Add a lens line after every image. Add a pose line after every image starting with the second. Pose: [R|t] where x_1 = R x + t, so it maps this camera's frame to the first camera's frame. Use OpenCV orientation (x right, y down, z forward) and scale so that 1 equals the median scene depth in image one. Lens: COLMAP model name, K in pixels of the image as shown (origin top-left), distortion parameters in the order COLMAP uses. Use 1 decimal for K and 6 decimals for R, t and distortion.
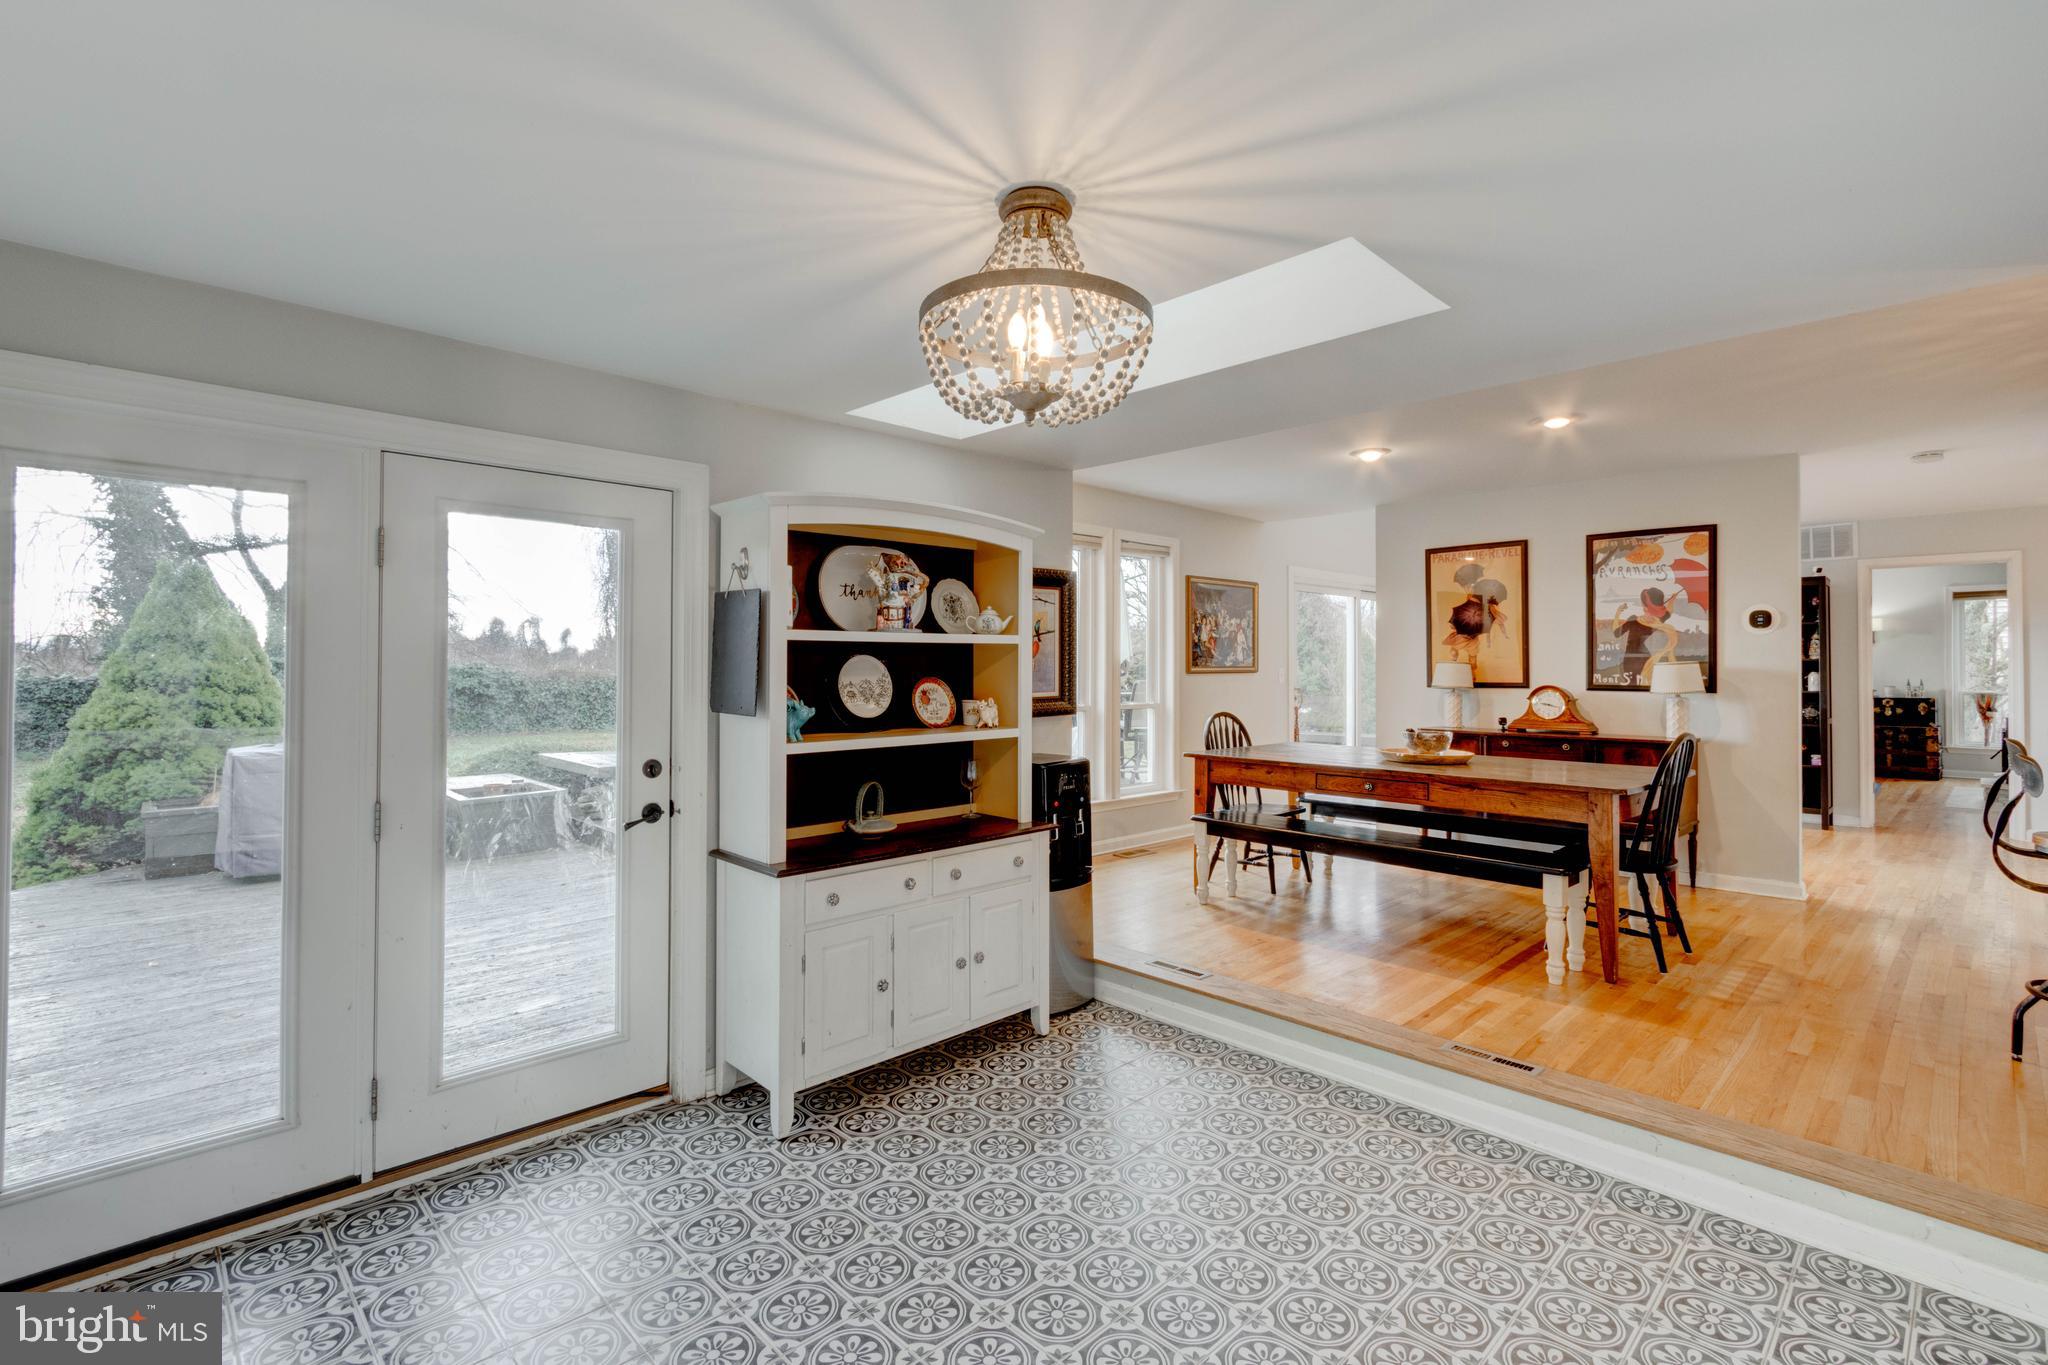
lens RADIAL K [[935.6, 0, 1017.1], [0, 935.6, 658.8], [0, 0, 1]] dist [0.002159, -0.001443]
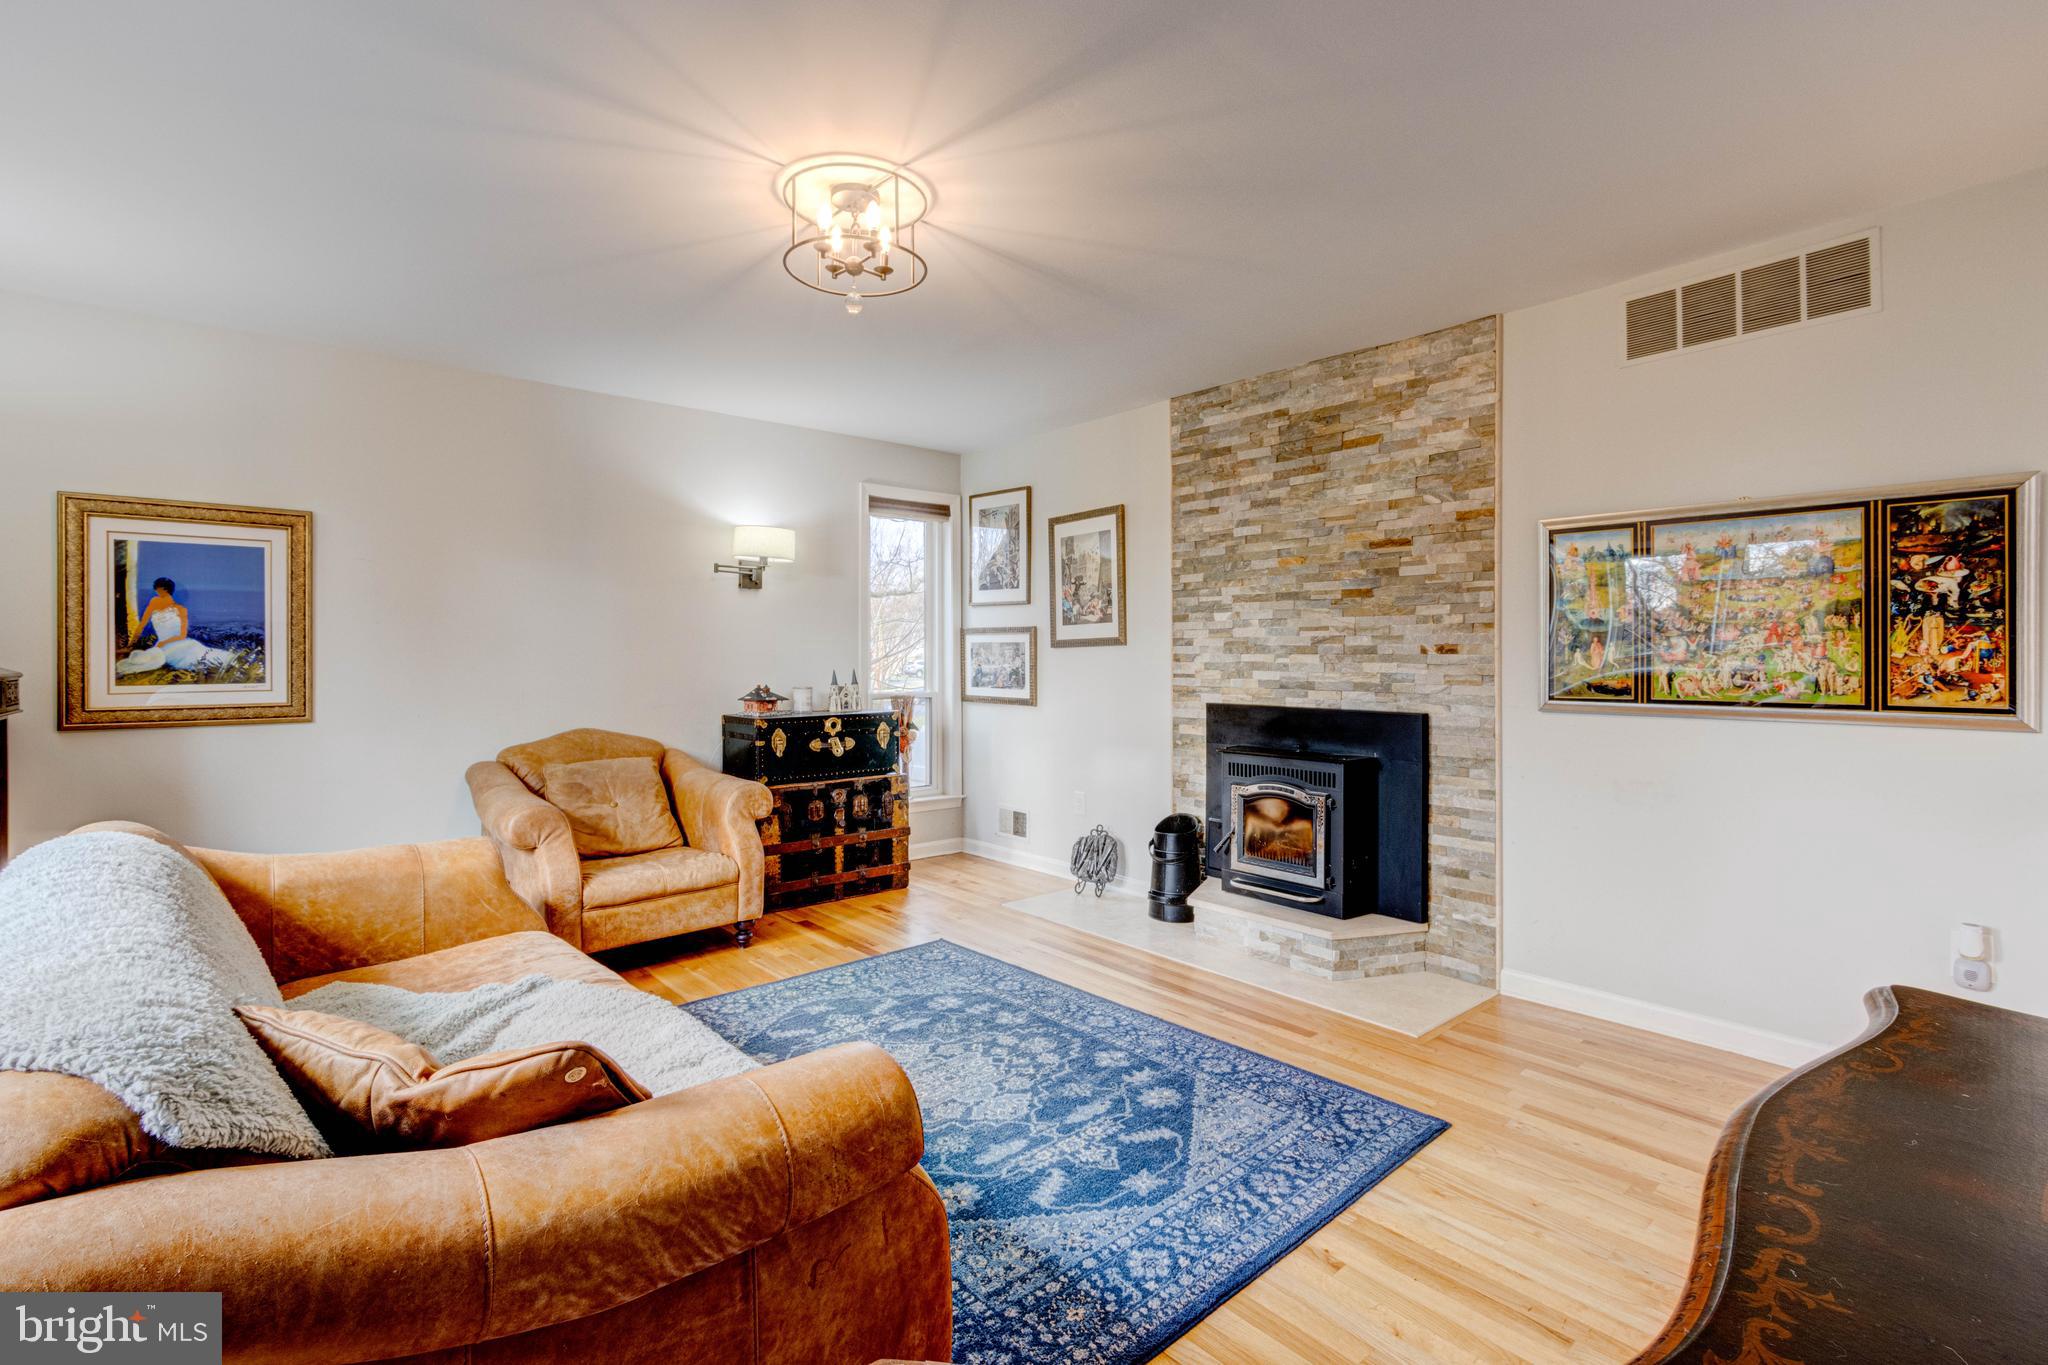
lens RADIAL K [[935.6, 0, 1016.2], [0, 935.6, 664.1], [0, 0, 1]] dist [0.002159, -0.001443]
pose [[0.052548, -0.008173, 0.998585, 0.960047], [-0.007958, 0.999931, 0.008603, 0.026820], [-0.998587, -0.008399, 0.052479, 1.691699]]
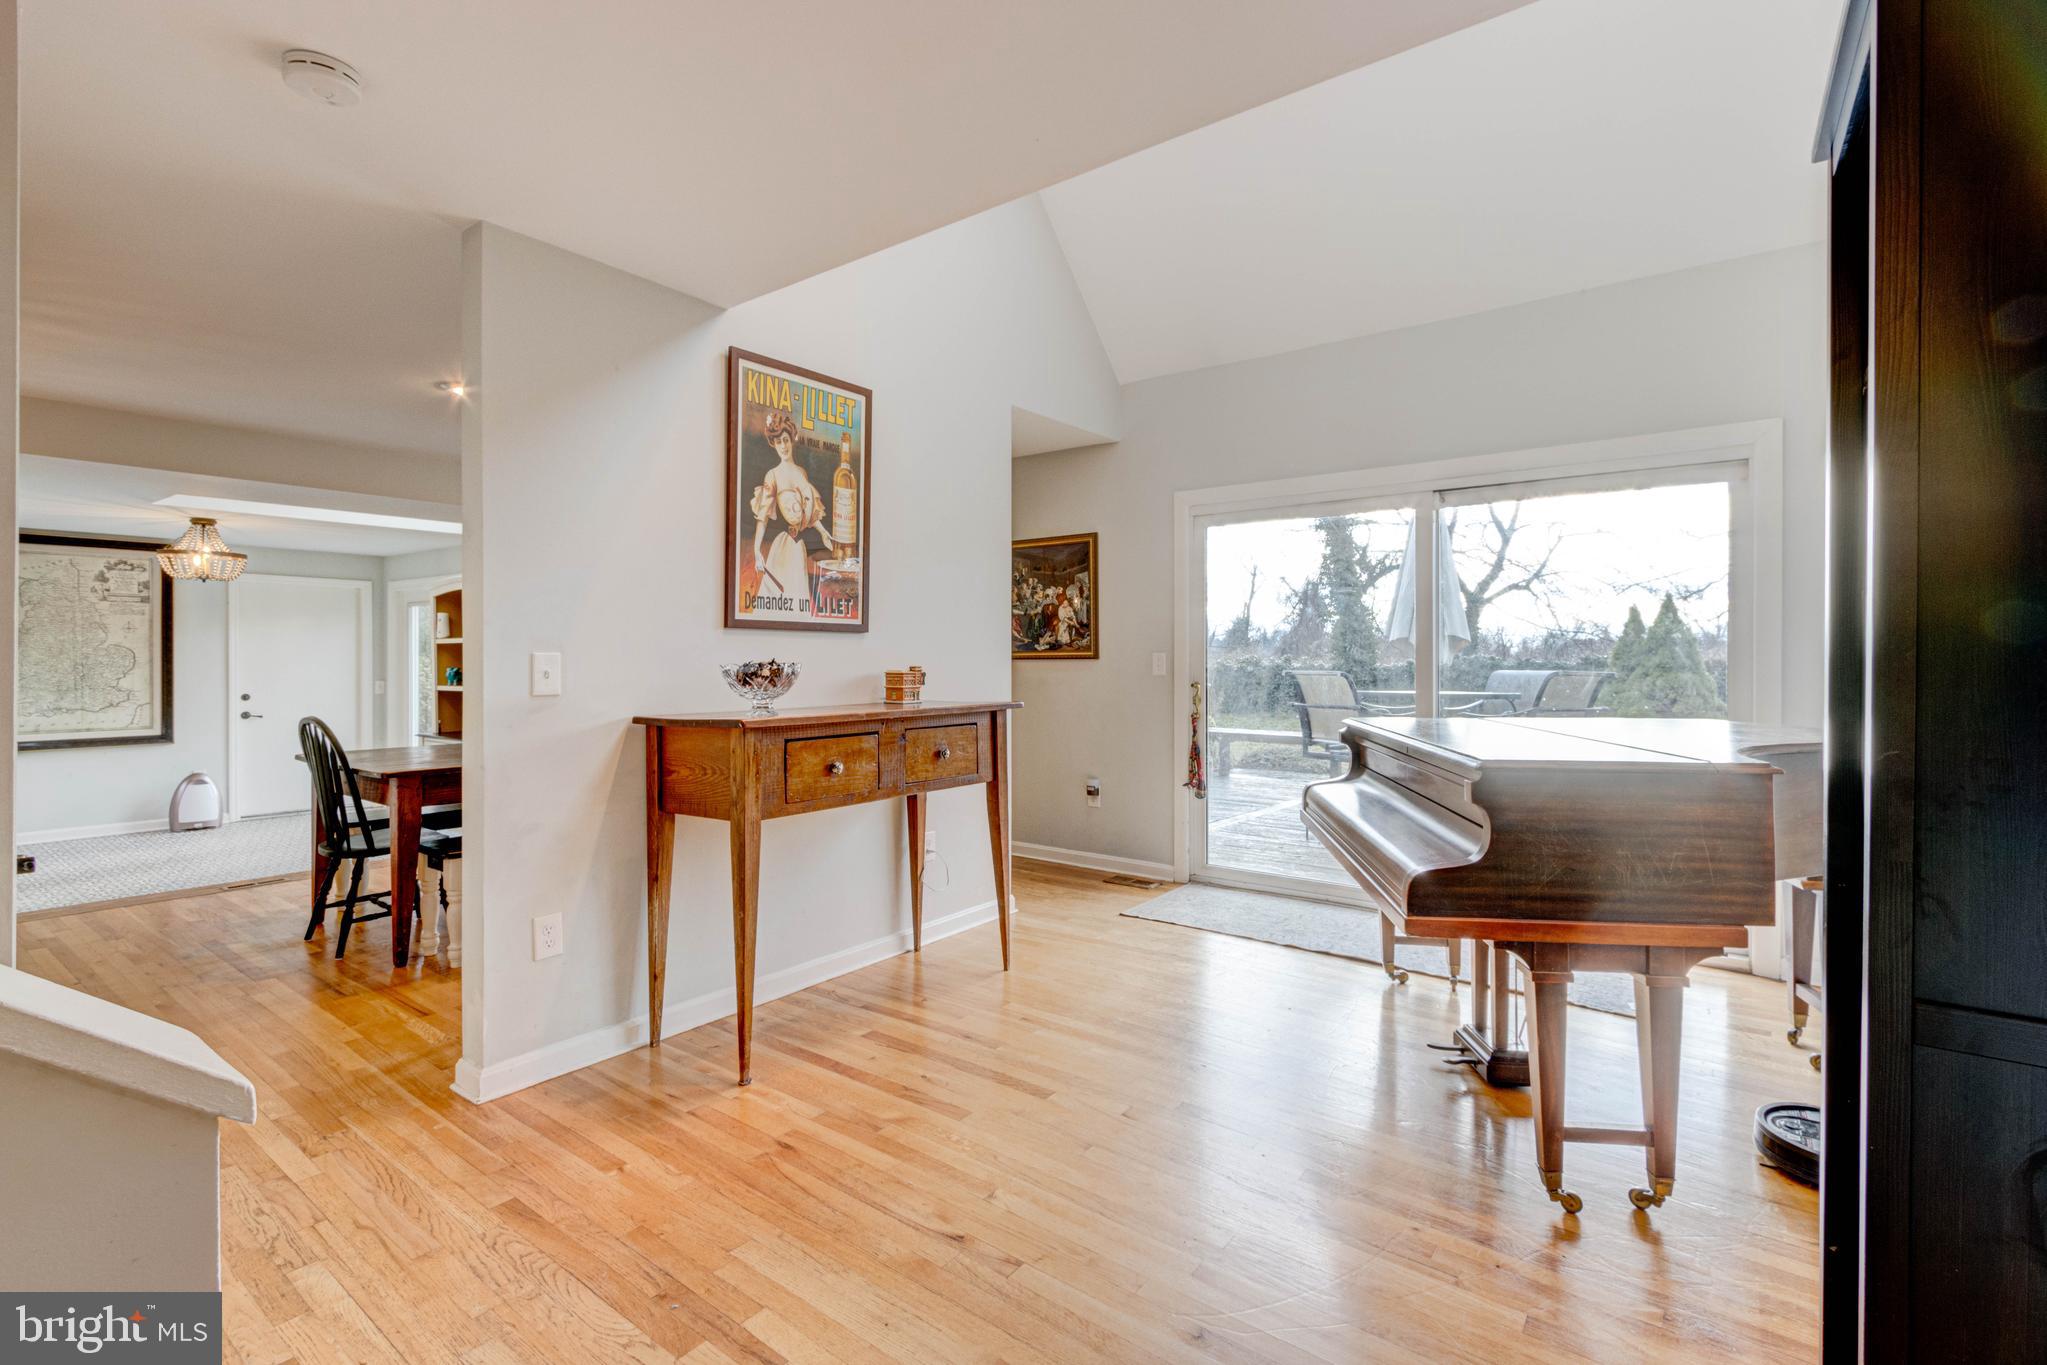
lens RADIAL K [[935.2, 0, 1020.8], [0, 935.2, 663.9], [0, 0, 1]] dist [0.002159, -0.001443]
pose [[0.161314, 0.002725, -0.986899, 1.268040], [0.009861, 0.999942, 0.004373, 0.019593], [0.986854, -0.010437, 0.161278, 1.109719]]
